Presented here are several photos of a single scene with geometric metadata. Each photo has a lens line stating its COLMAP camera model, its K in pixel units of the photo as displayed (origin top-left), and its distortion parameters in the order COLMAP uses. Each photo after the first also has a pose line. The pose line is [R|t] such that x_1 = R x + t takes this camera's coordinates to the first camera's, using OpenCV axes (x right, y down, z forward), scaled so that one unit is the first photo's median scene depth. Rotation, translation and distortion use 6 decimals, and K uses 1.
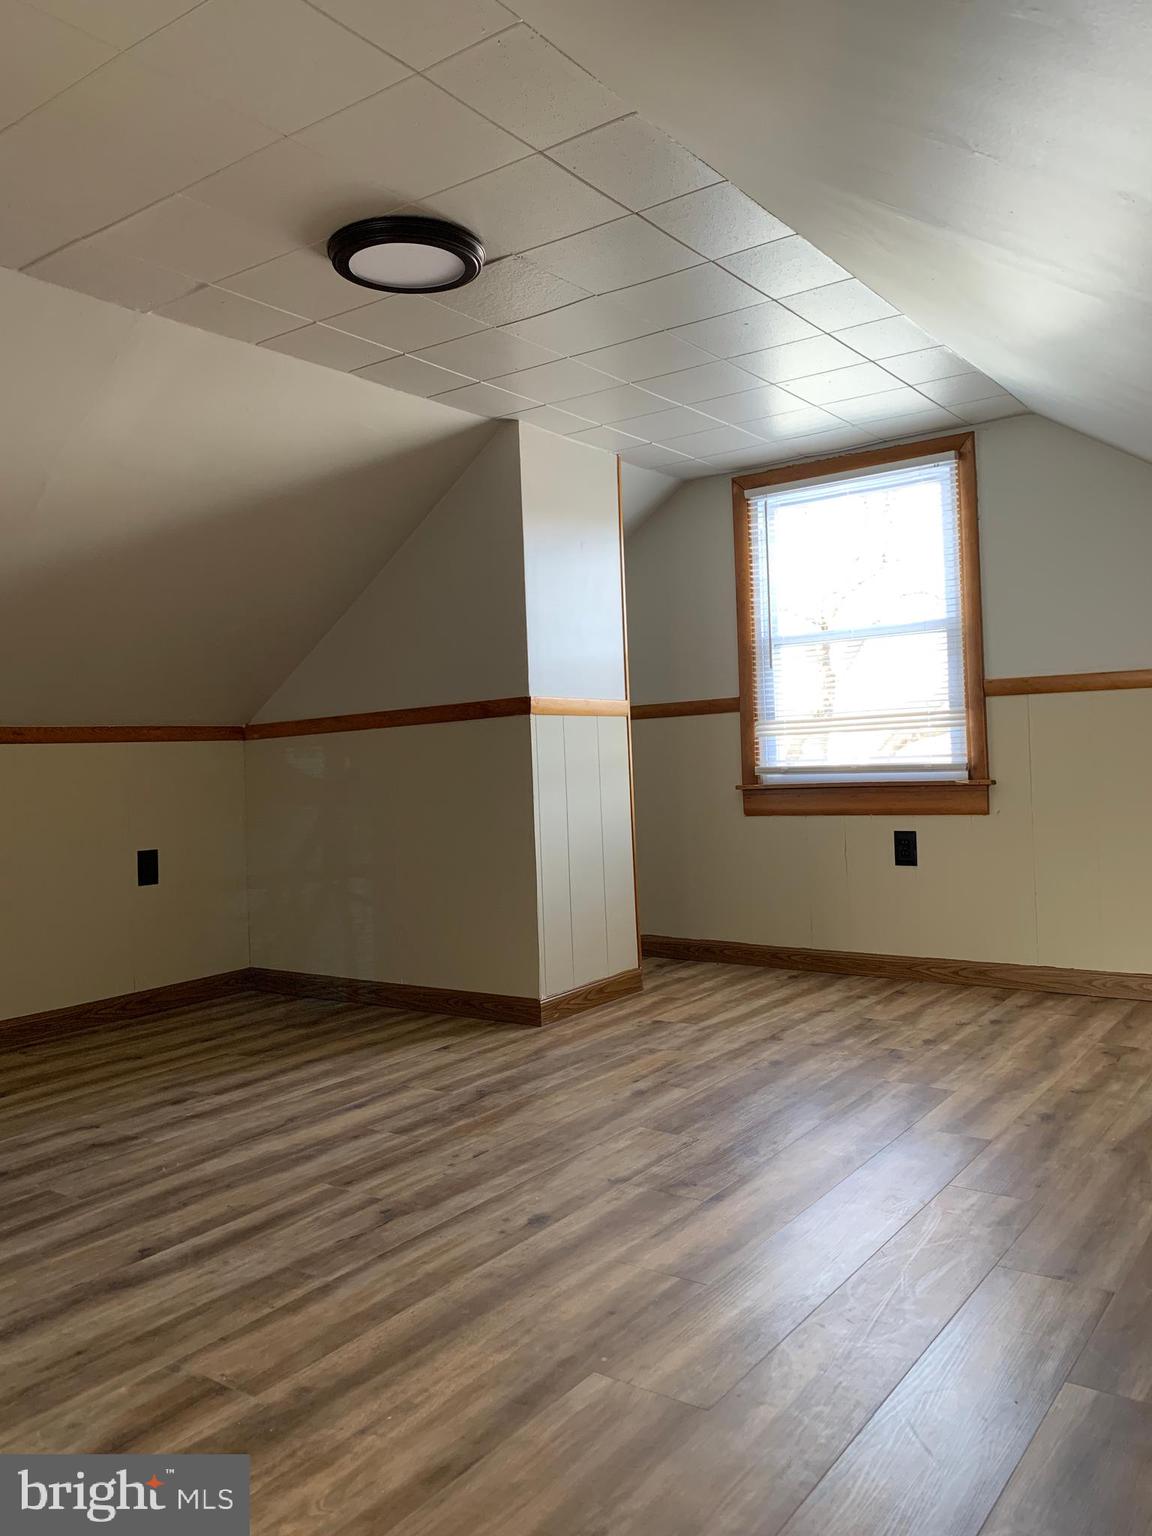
lens RADIAL K [[1176.3, 0, 581.4], [0, 1176.3, 760.9], [0, 0, 1]] dist [0.044199, -0.053697]
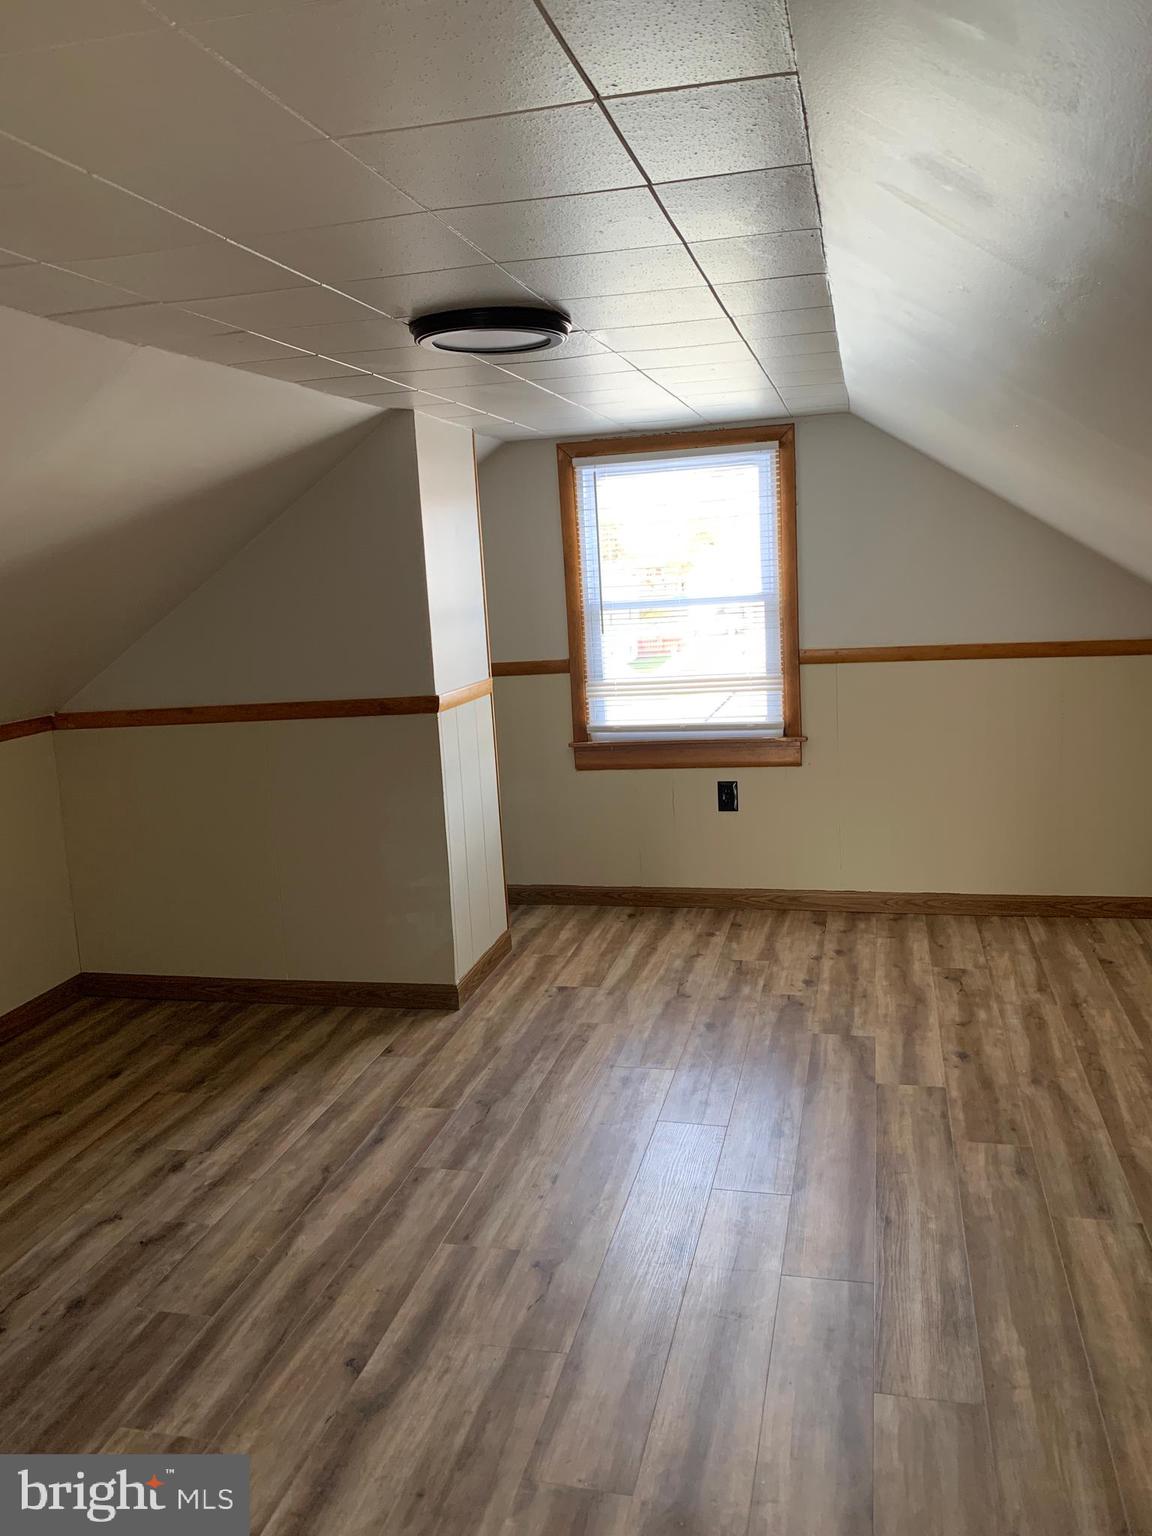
lens RADIAL K [[1169.4, 0, 592.3], [0, 1169.4, 766.4], [0, 0, 1]] dist [0.007086, -0.004244]
pose [[0.923239, -0.075315, 0.376771, -0.360051], [0.018121, 0.988044, 0.153103, -0.174232], [-0.383798, -0.134523, 0.913566, 0.041147]]
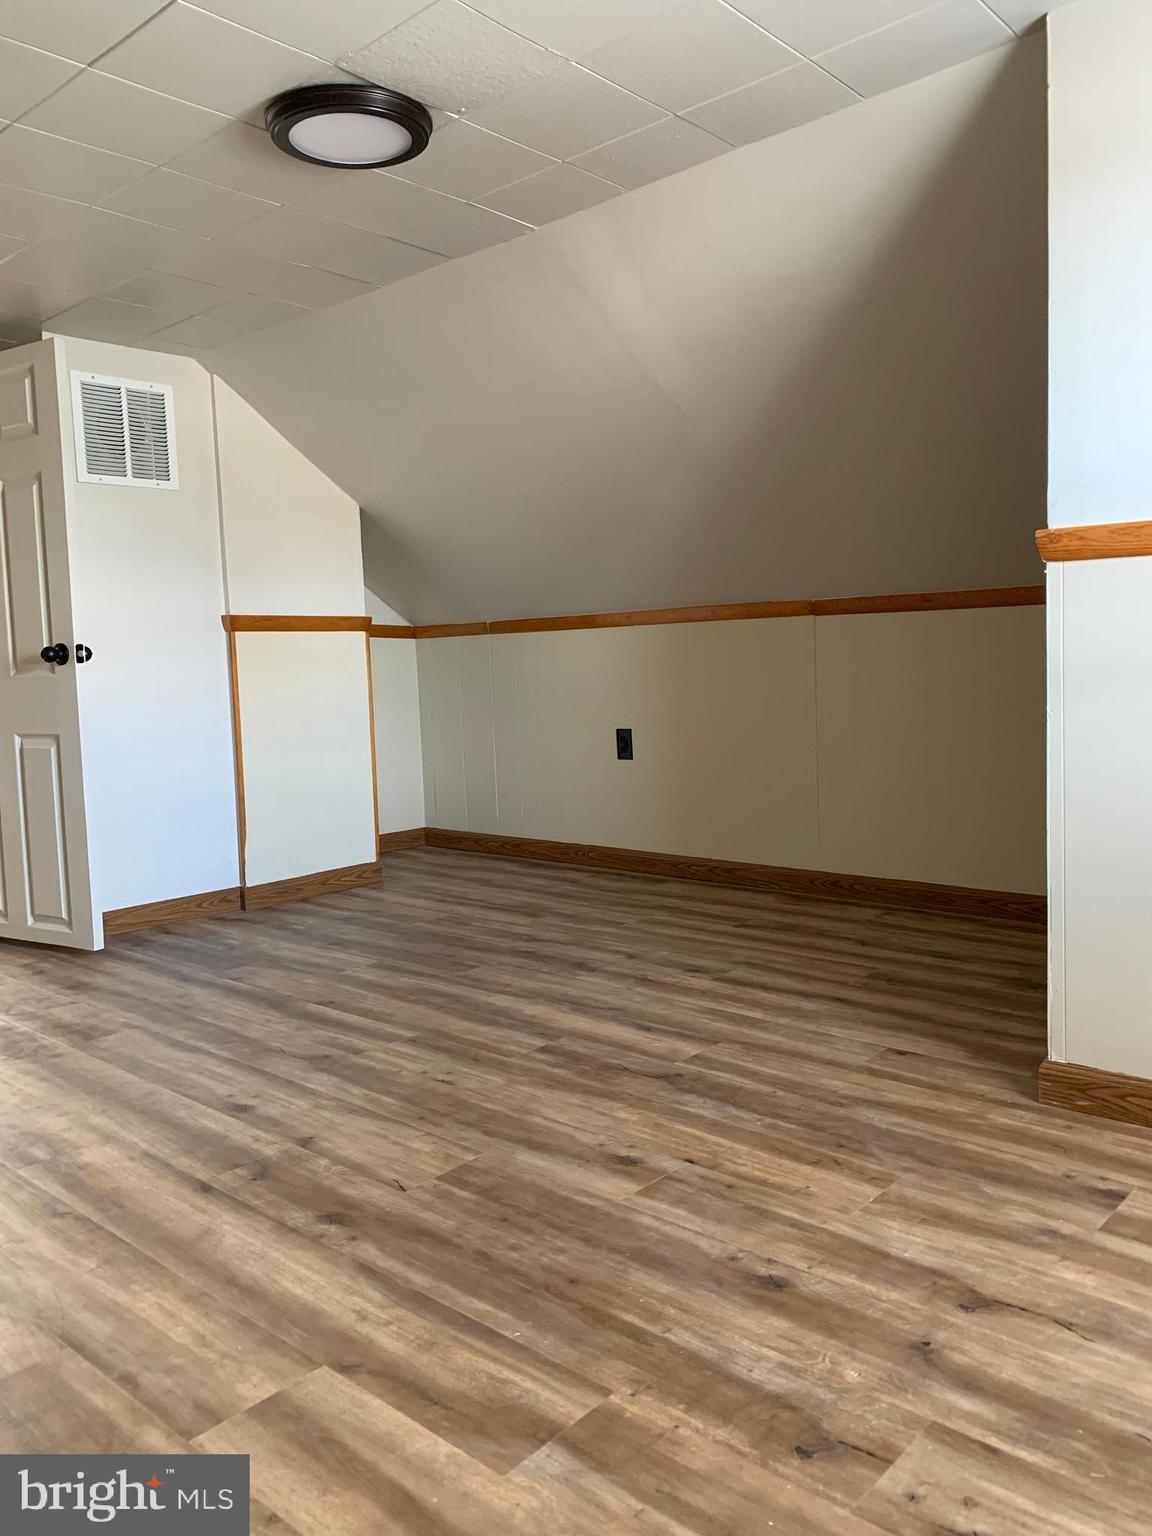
lens RADIAL K [[1176.3, 0, 581.4], [0, 1176.3, 760.9], [0, 0, 1]] dist [0.044199, -0.053697]
pose [[-0.098258, 0.137645, -0.985596, 0.661467], [0.030142, 0.990346, 0.135303, -0.037618], [0.994704, -0.016413, -0.101458, 1.003090]]
